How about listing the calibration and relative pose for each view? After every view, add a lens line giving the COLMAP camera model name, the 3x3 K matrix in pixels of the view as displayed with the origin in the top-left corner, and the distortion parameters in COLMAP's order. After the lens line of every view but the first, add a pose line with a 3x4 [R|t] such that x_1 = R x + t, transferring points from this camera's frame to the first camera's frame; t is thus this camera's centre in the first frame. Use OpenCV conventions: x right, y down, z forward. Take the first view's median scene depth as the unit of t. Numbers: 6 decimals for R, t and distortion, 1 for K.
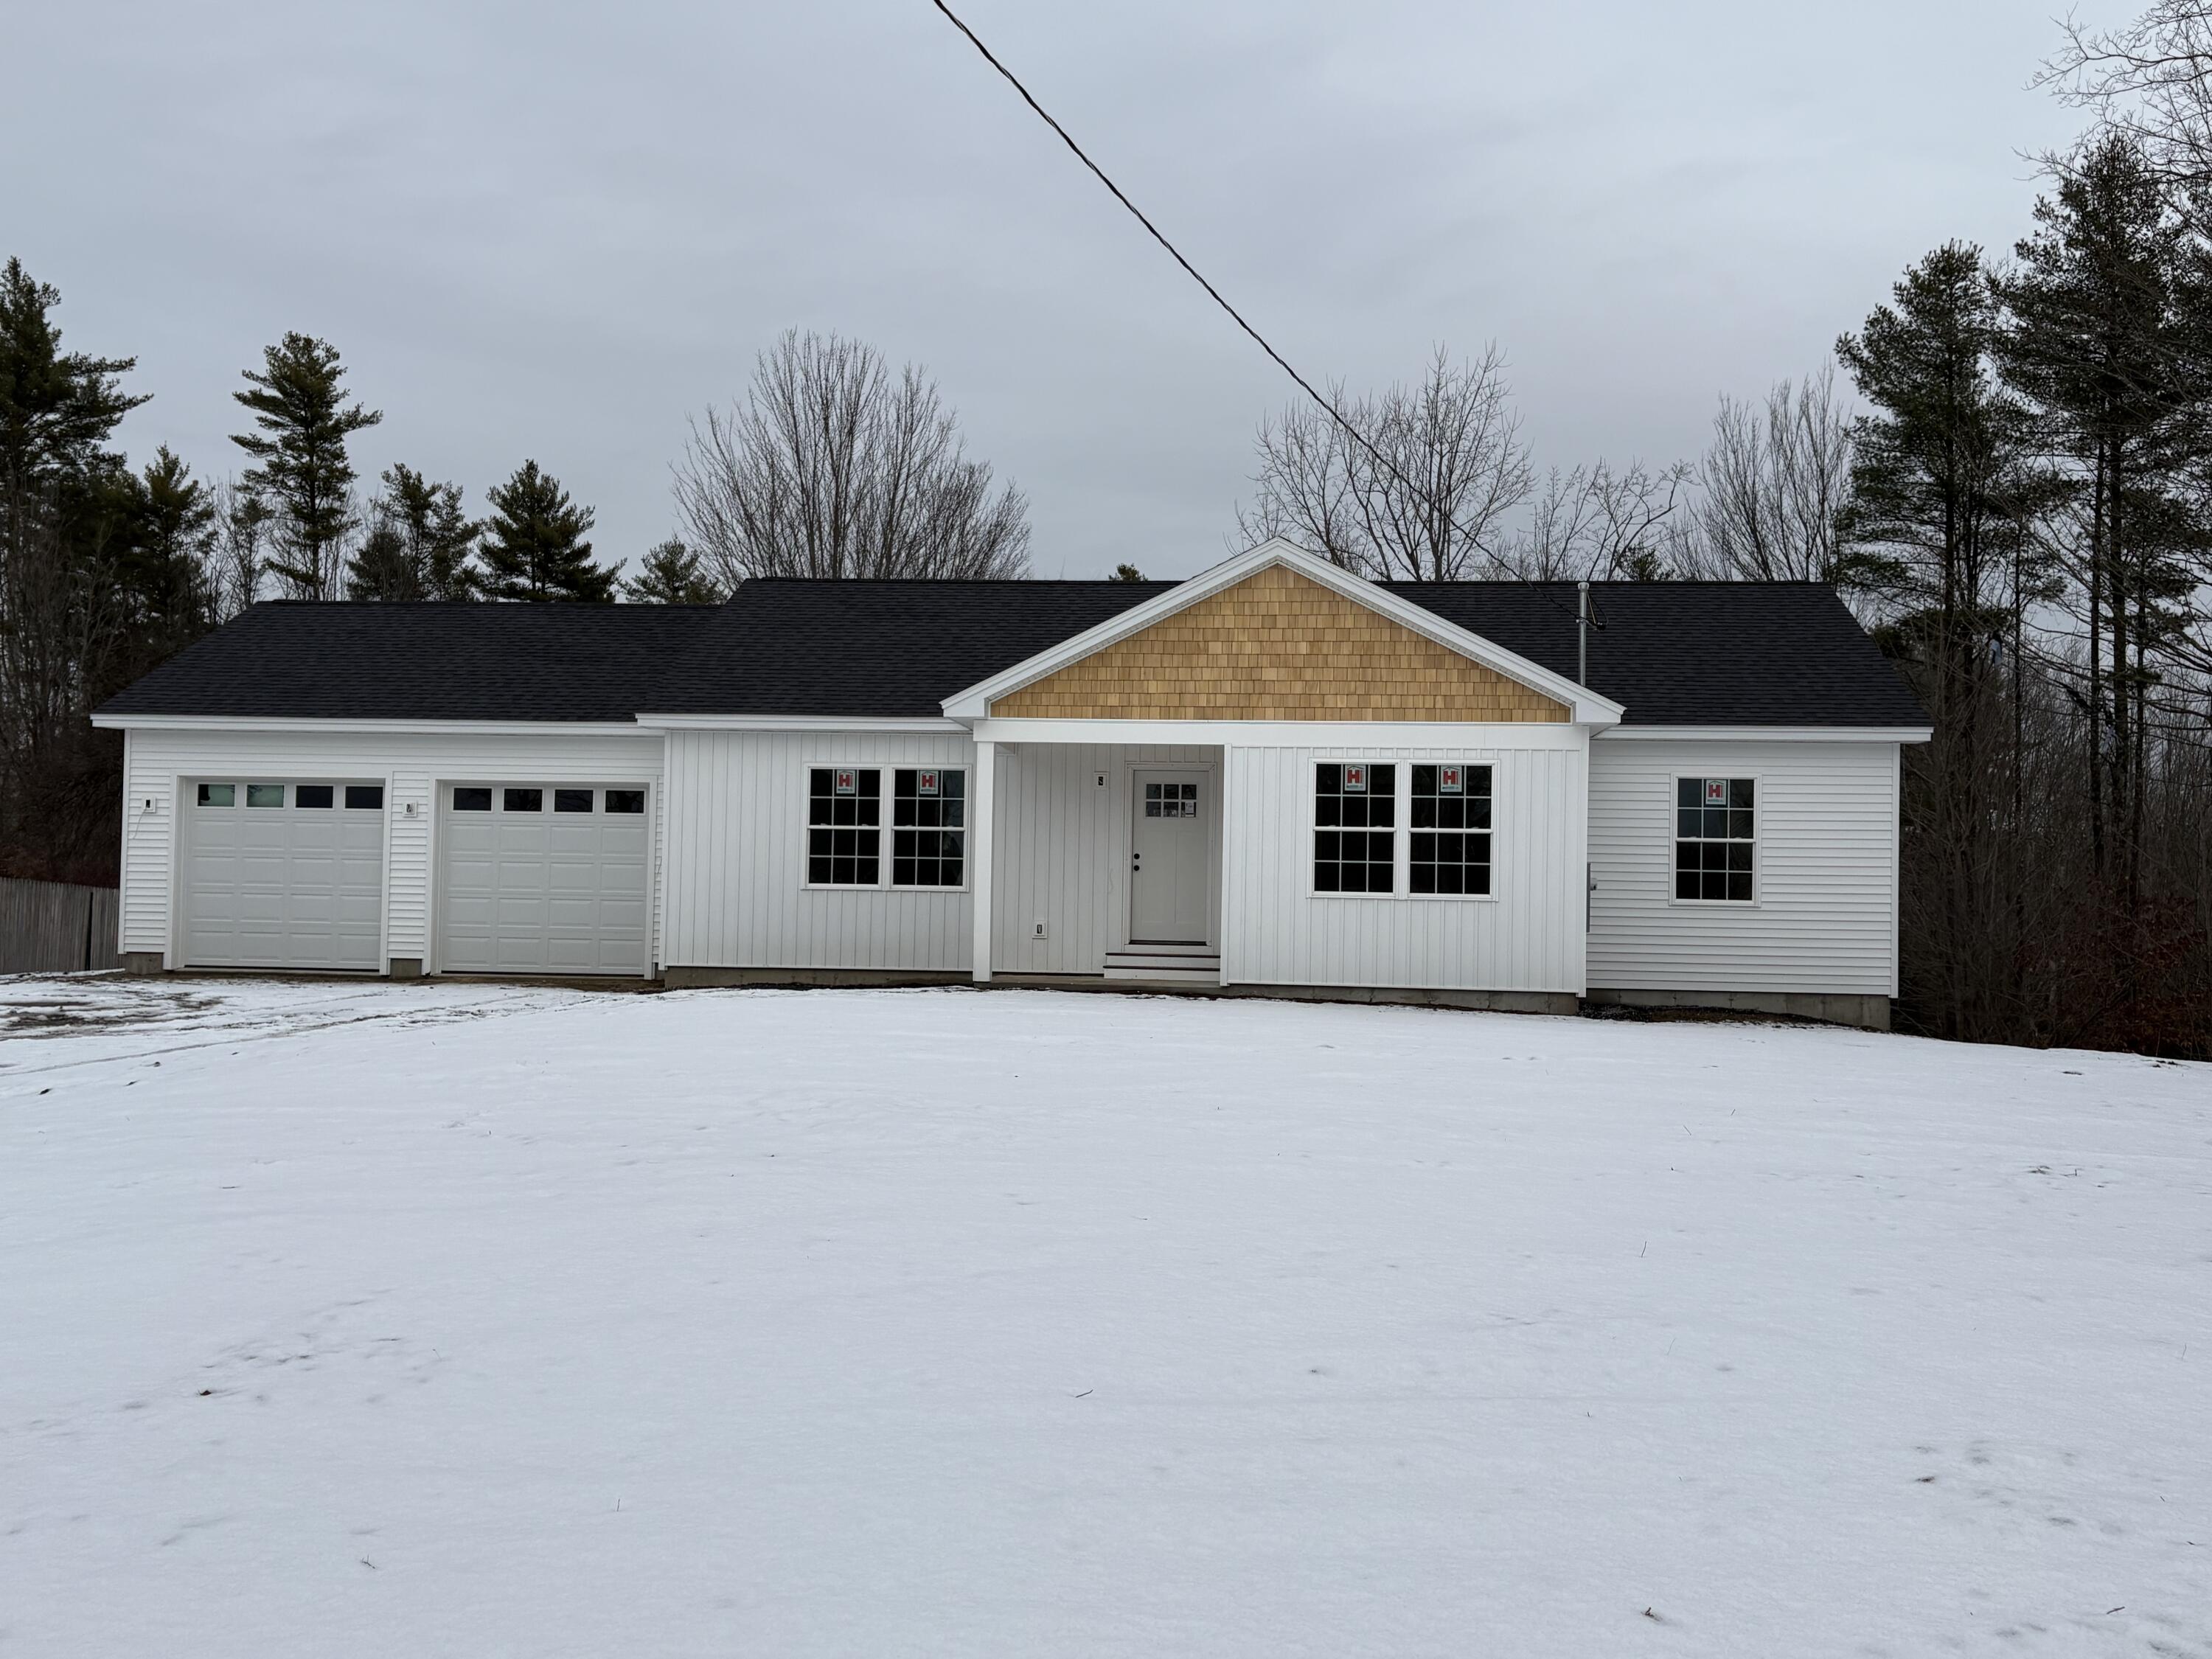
lens RADIAL K [[1968.0, 0, 1106.0], [0, 1968.0, 829.5], [0, 0, 1]] dist [0.255789, -0.463262]
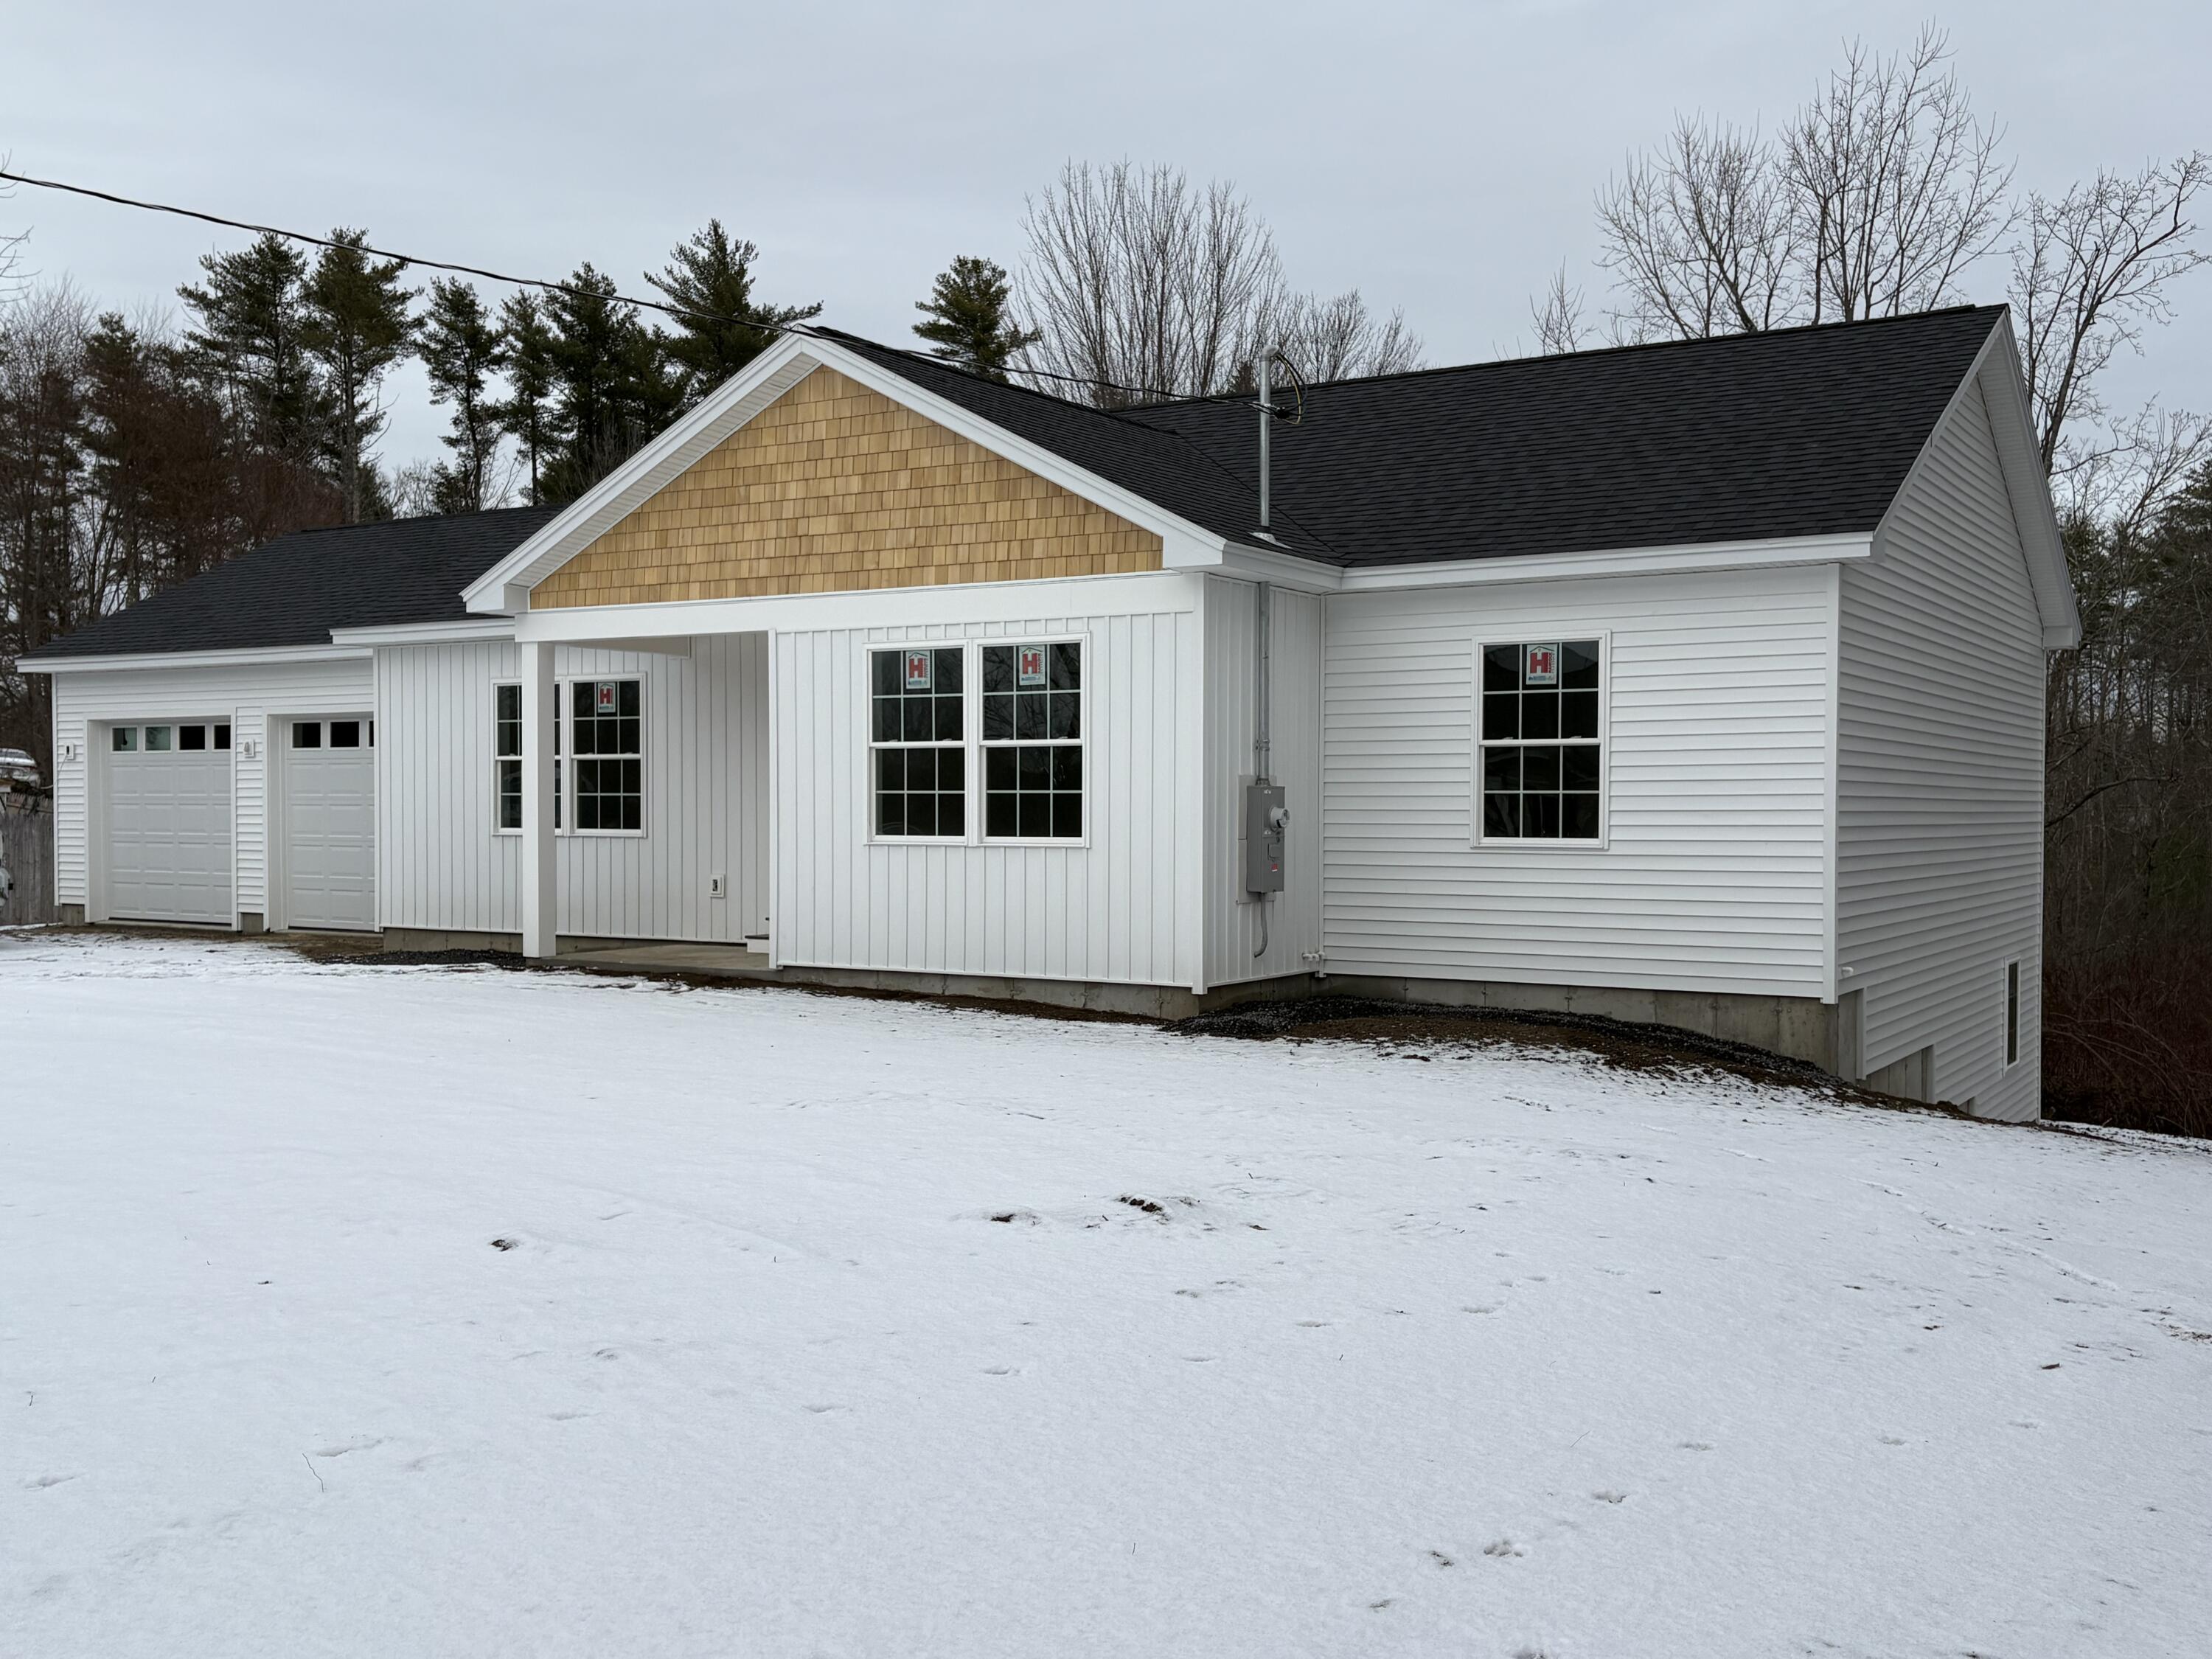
lens RADIAL K [[2121.2, 0, 1106.0], [0, 2121.2, 829.5], [0, 0, 1]] dist [0.227676, -0.385885]
pose [[0.883448, -0.011192, -0.468396, 0.525901], [0.029037, 0.999101, 0.030893, 0.008333], [0.467629, -0.040893, 0.882978, 0.373450]]
